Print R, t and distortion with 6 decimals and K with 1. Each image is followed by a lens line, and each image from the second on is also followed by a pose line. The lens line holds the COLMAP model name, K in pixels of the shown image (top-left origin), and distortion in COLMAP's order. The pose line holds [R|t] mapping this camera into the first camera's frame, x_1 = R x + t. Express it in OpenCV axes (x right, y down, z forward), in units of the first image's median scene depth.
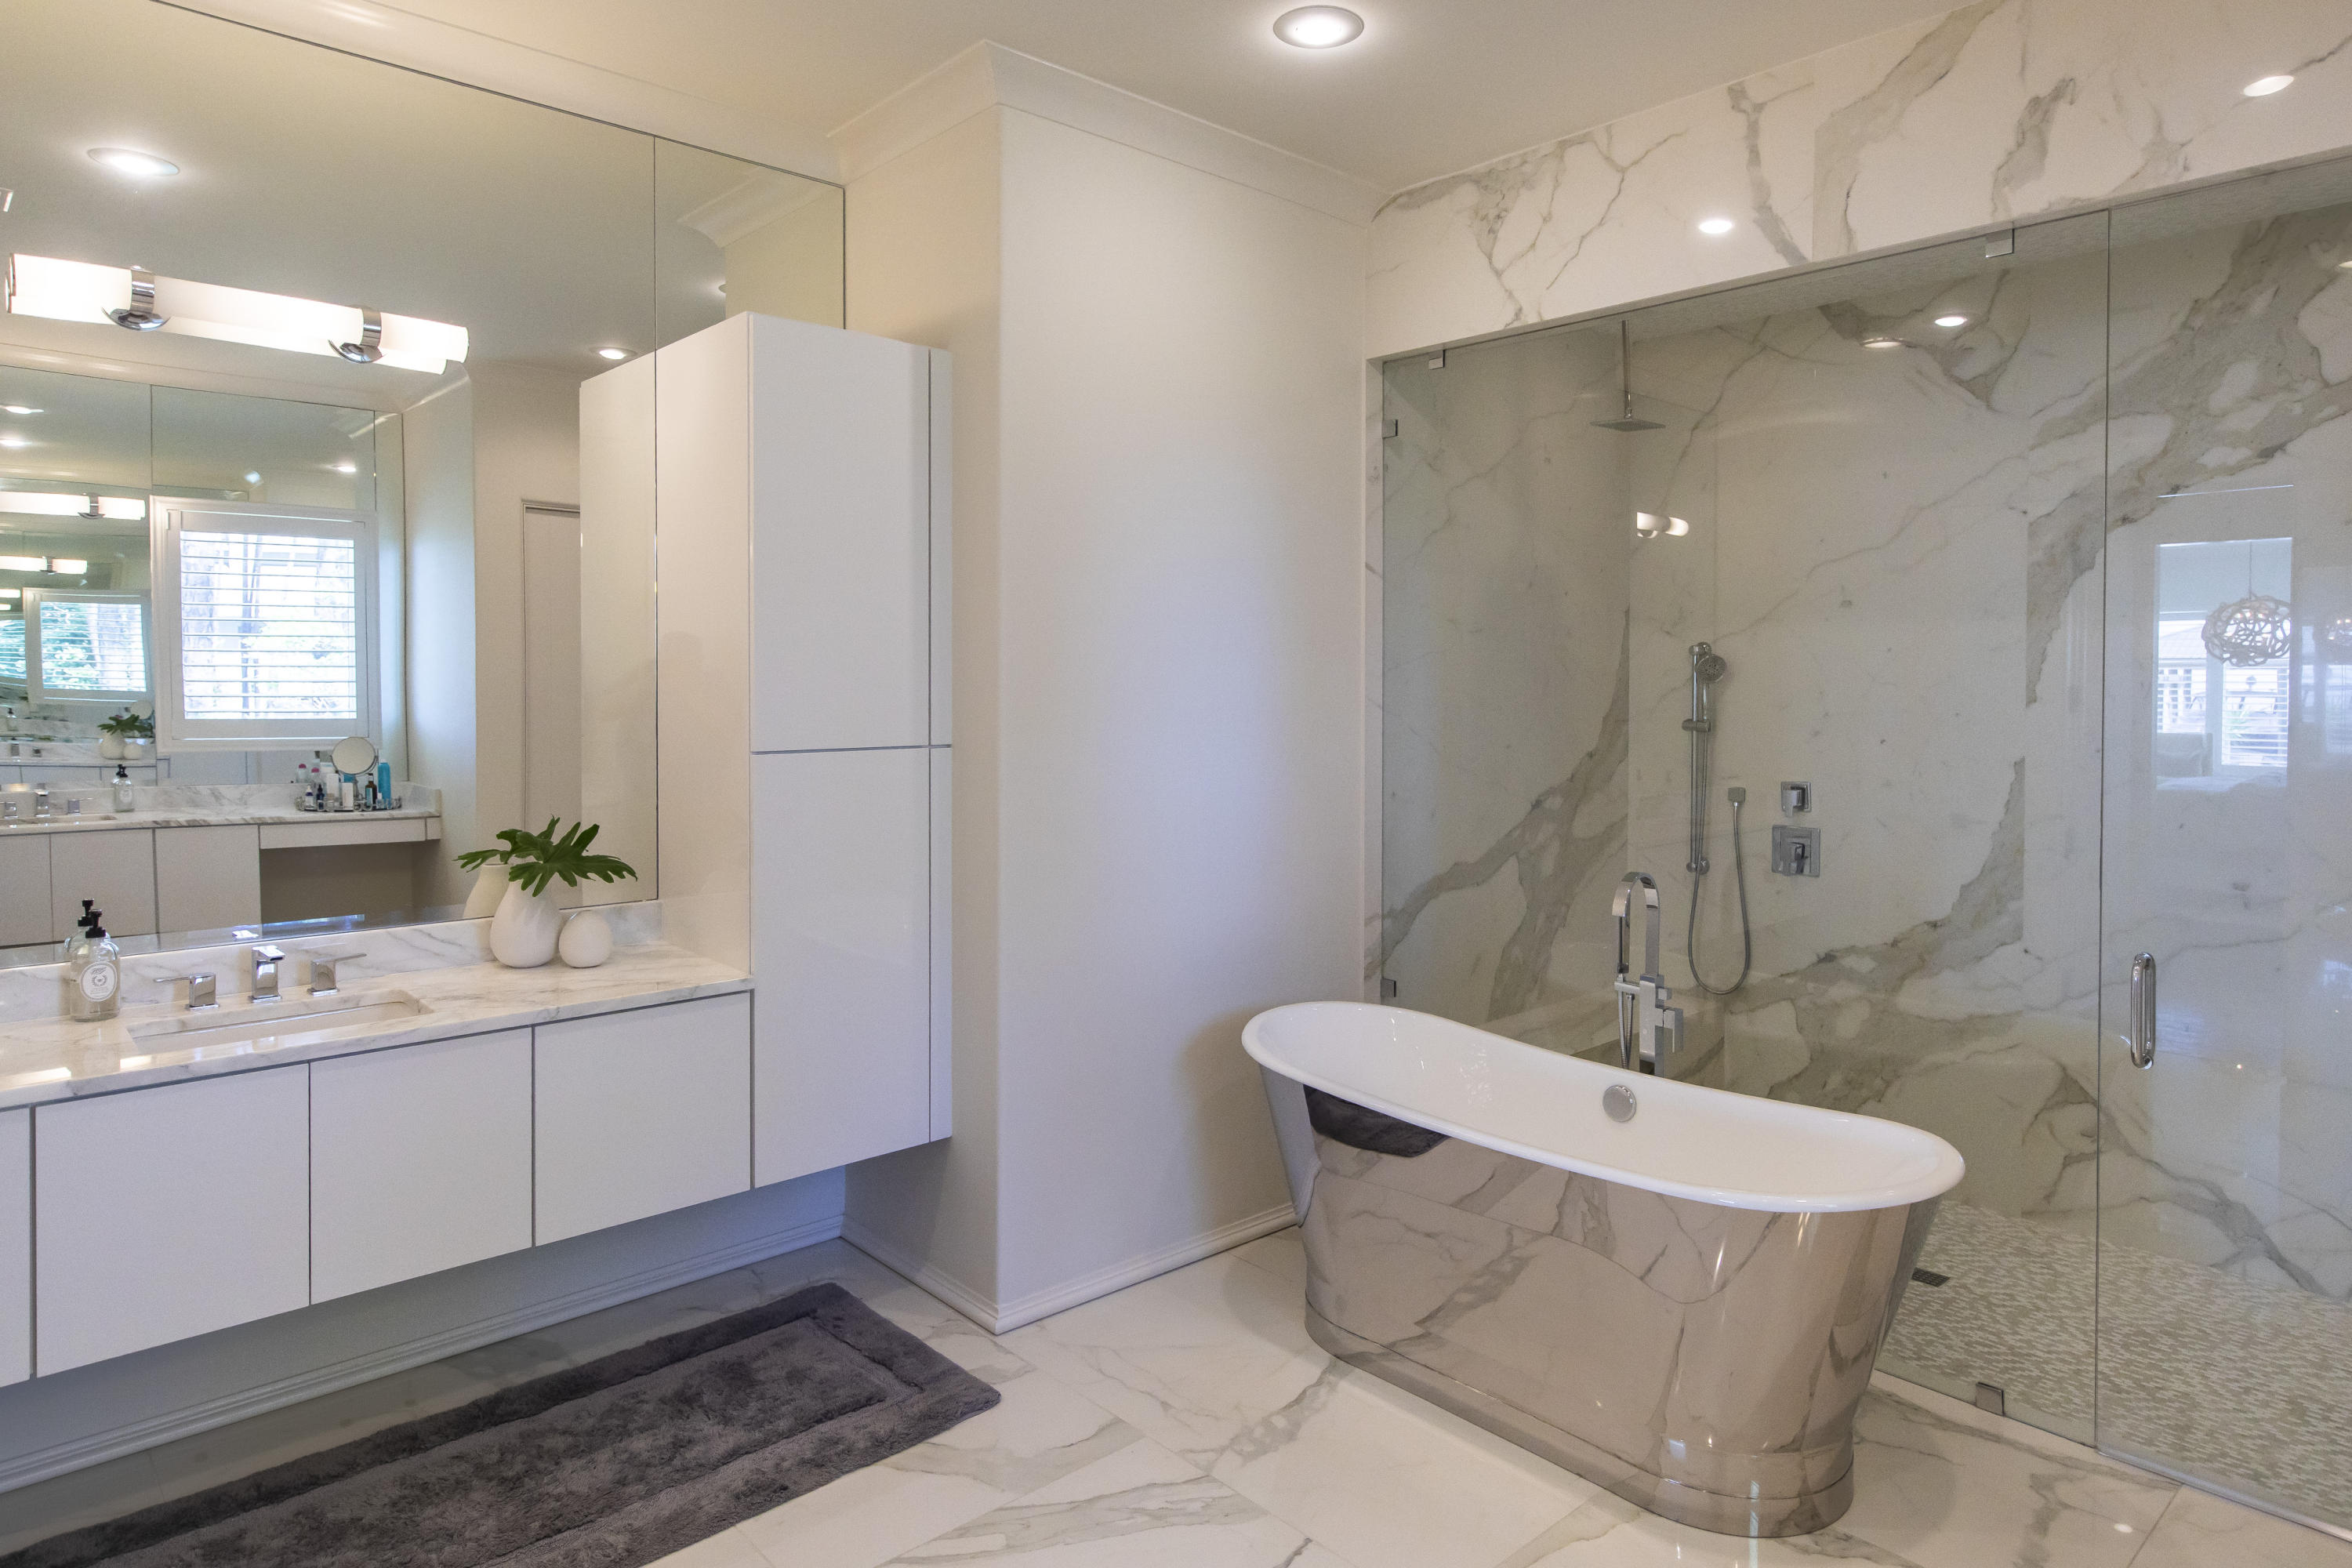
lens RADIAL K [[1538.2, 0, 1181.9], [0, 1538.2, 681.8], [0, 0, 1]] dist [0.011907, -0.004567]
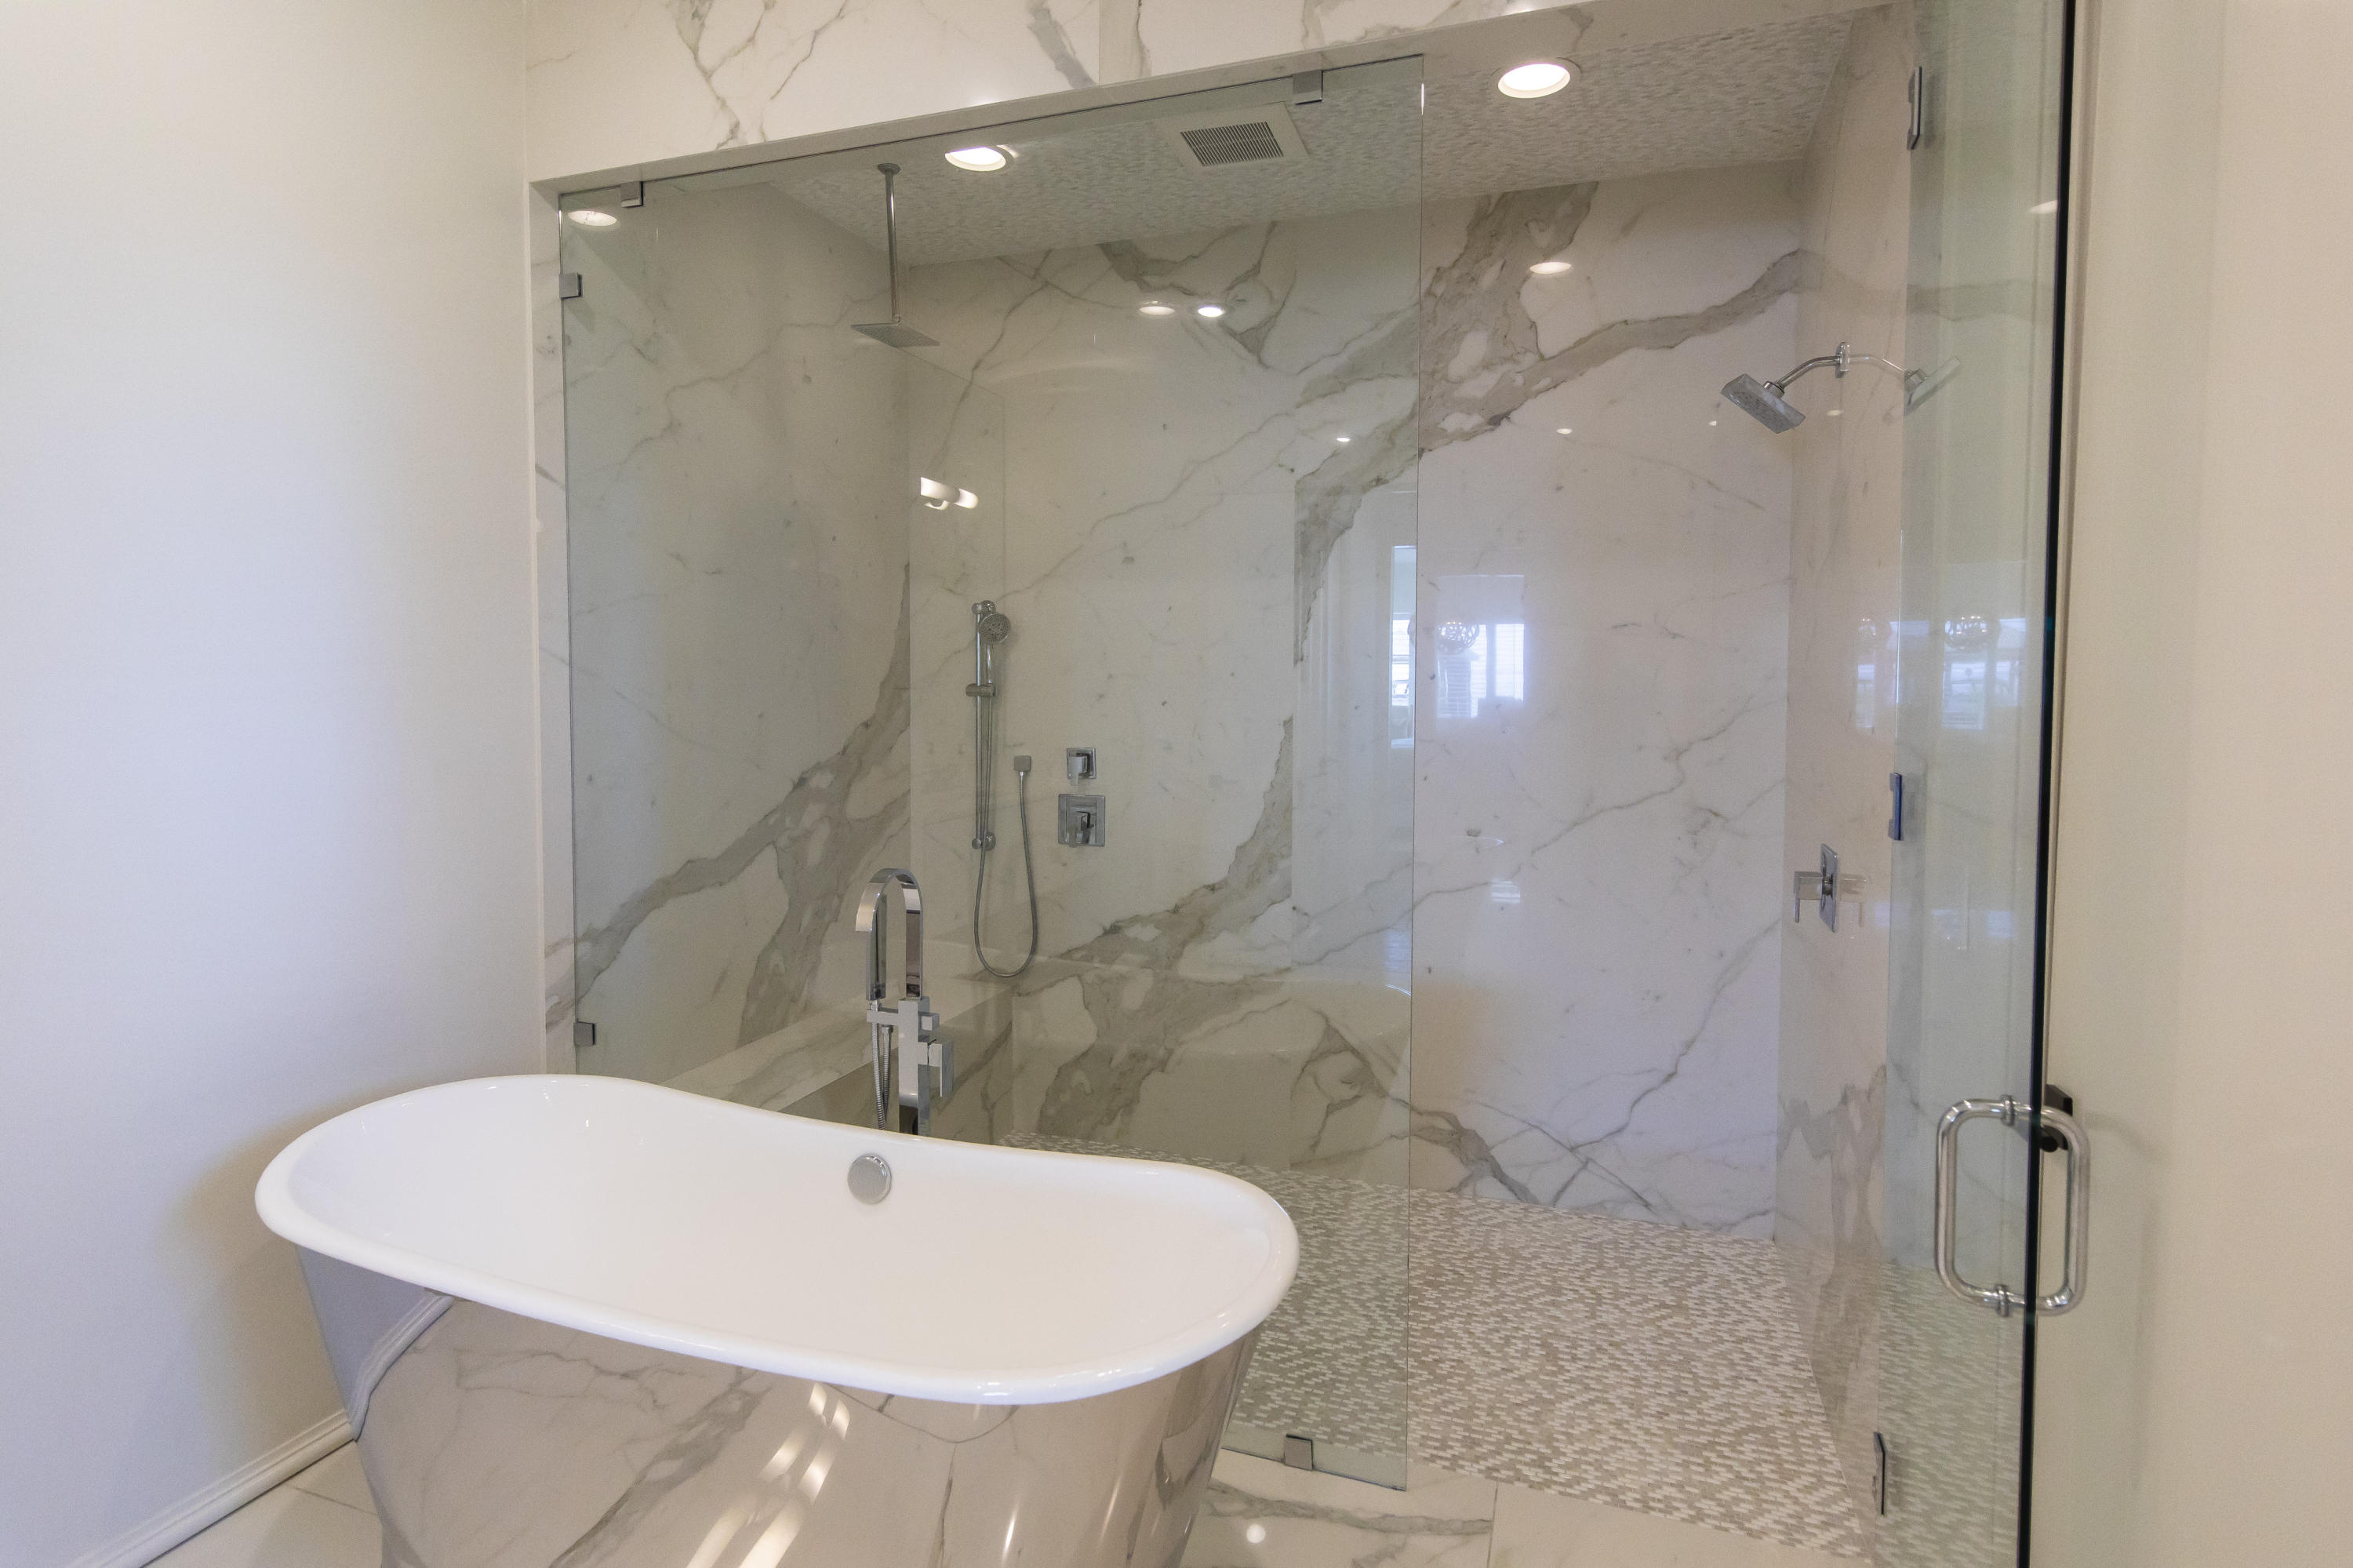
lens RADIAL K [[1214.5, 0, 1177.9], [0, 1214.5, 723.6], [0, 0, 1]] dist [0.001697, 0.000107]
pose [[0.893839, -0.019927, 0.447945, 0.129710], [0.004836, 0.999382, 0.034806, 0.026856], [-0.448361, -0.028945, 0.893384, 0.338466]]
